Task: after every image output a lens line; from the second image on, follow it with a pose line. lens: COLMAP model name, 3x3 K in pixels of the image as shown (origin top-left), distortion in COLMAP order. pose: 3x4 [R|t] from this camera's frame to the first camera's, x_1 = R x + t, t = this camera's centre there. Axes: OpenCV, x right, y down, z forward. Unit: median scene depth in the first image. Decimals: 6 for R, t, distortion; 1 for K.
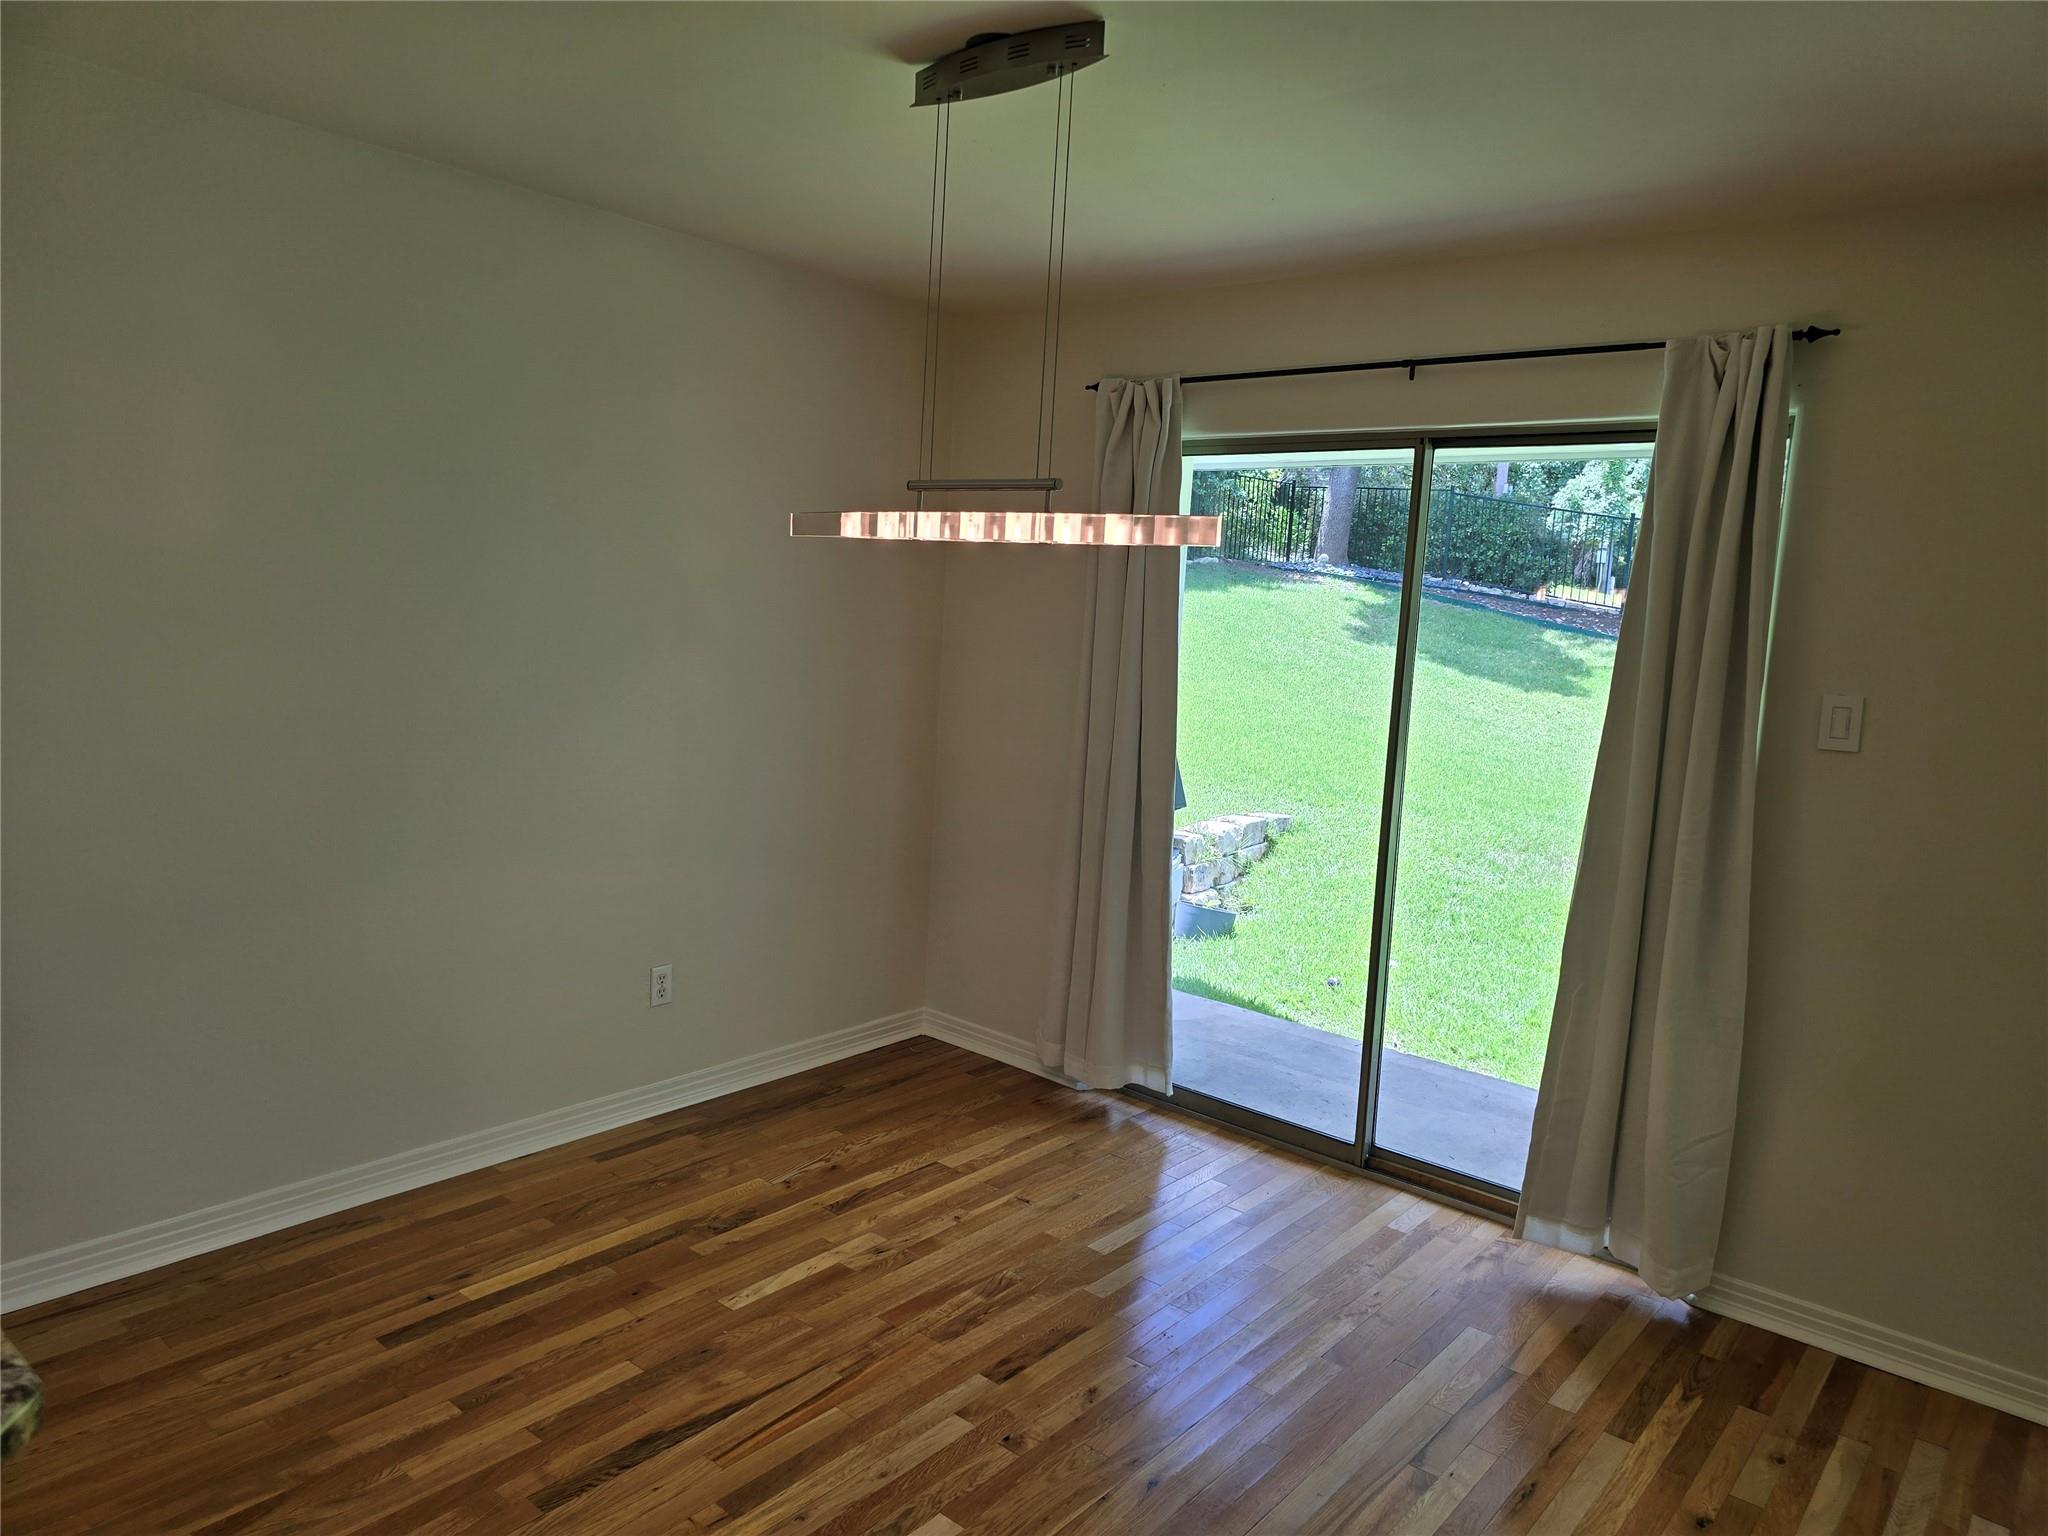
lens RADIAL K [[1397.6, 0, 1049.7], [0, 1397.6, 761.8], [0, 0, 1]] dist [0.077420, -0.065001]
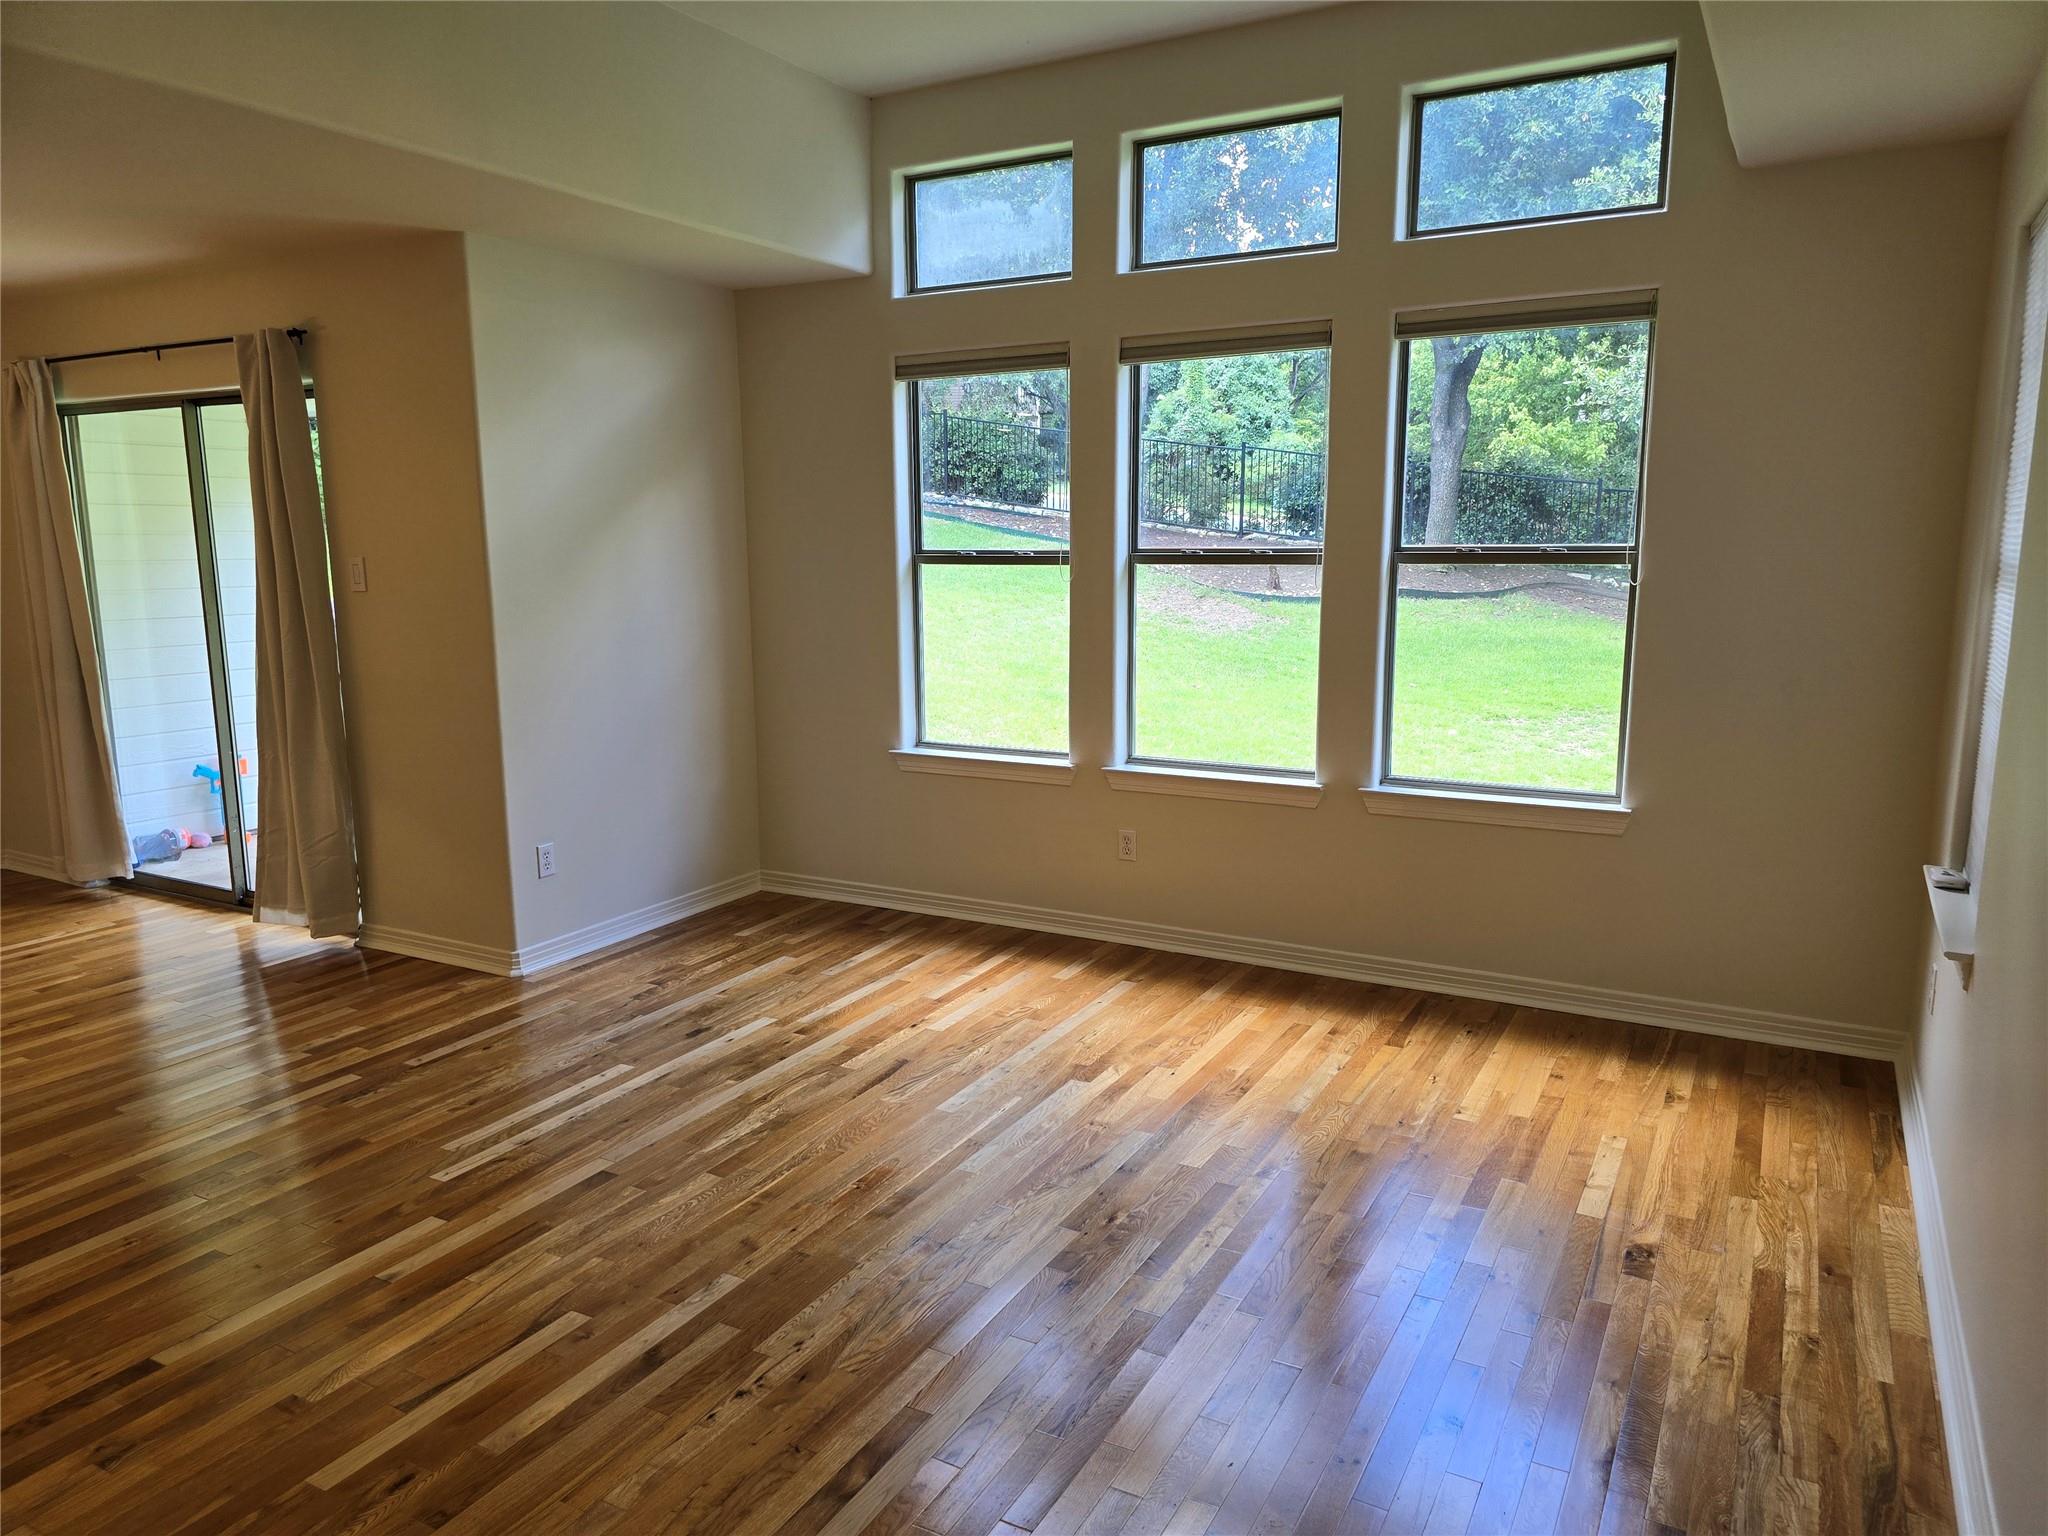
lens RADIAL K [[1397.6, 0, 1049.7], [0, 1397.6, 761.8], [0, 0, 1]] dist [0.077420, -0.065001]
pose [[0.982897, -0.087497, 0.162045, 0.175601], [0.079450, 0.995292, 0.055504, 0.026724], [-0.166139, -0.041681, 0.985221, -0.124712]]
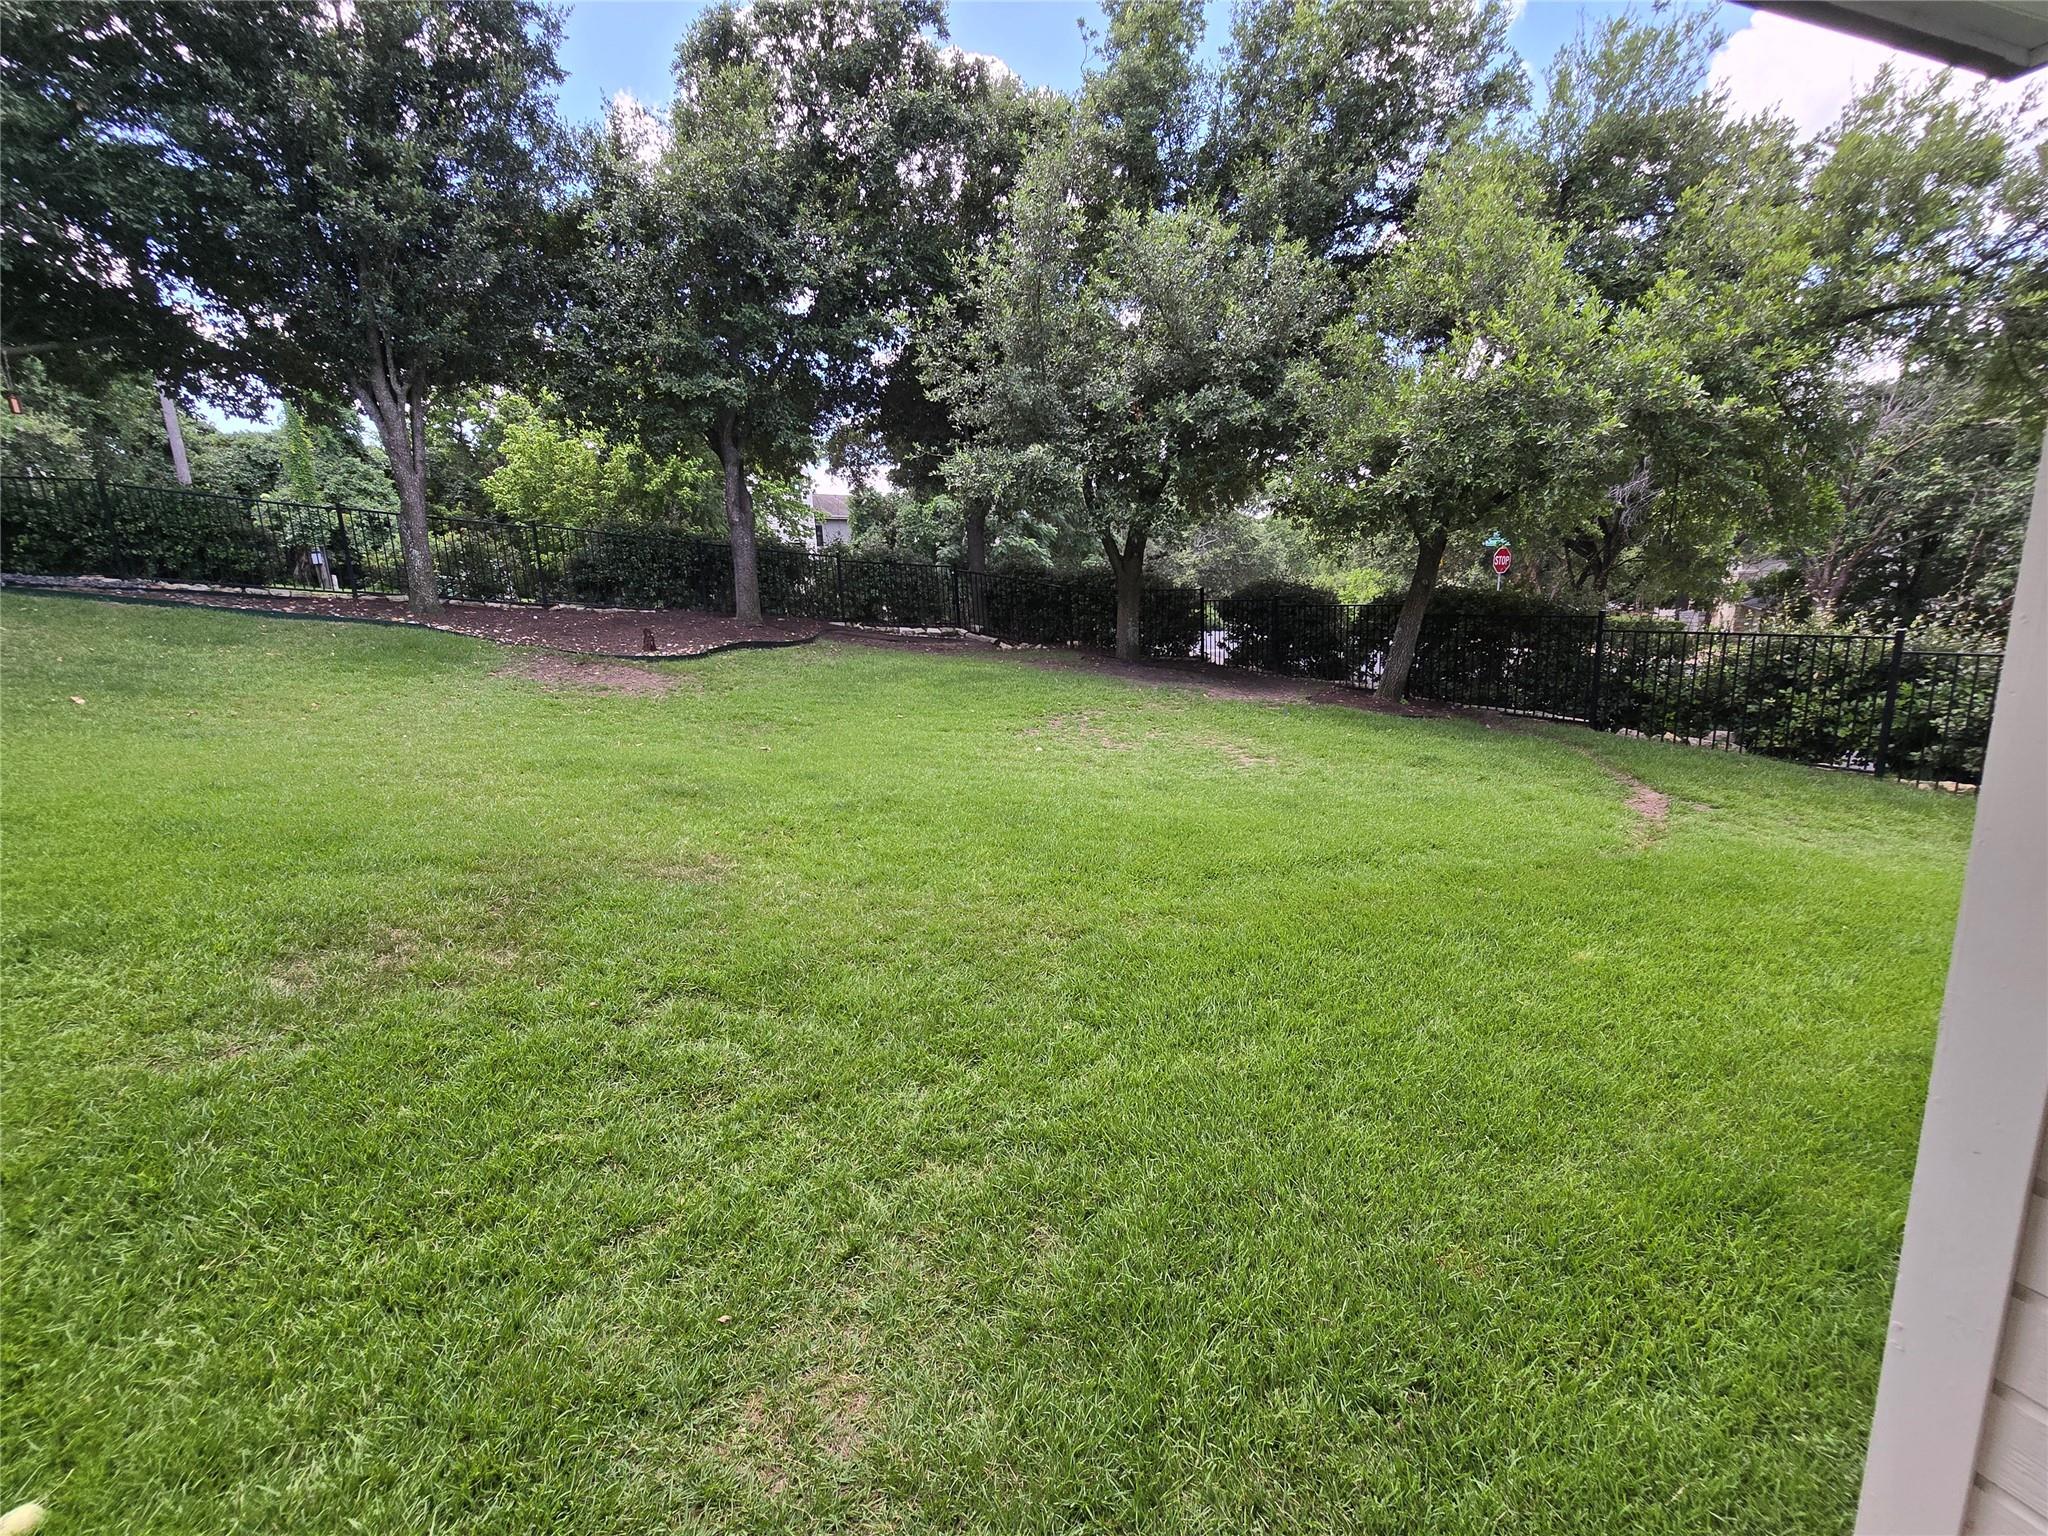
lens RADIAL K [[838.4, 0, 1019.6], [0, 838.4, 747.0], [0, 0, 1]] dist [-0.001997, -0.000548]
pose [[0.490444, -0.245282, 0.836242, 0.091165], [0.180505, 0.967356, 0.177876, -0.016986], [-0.852574, 0.063707, 0.518709, 0.245921]]
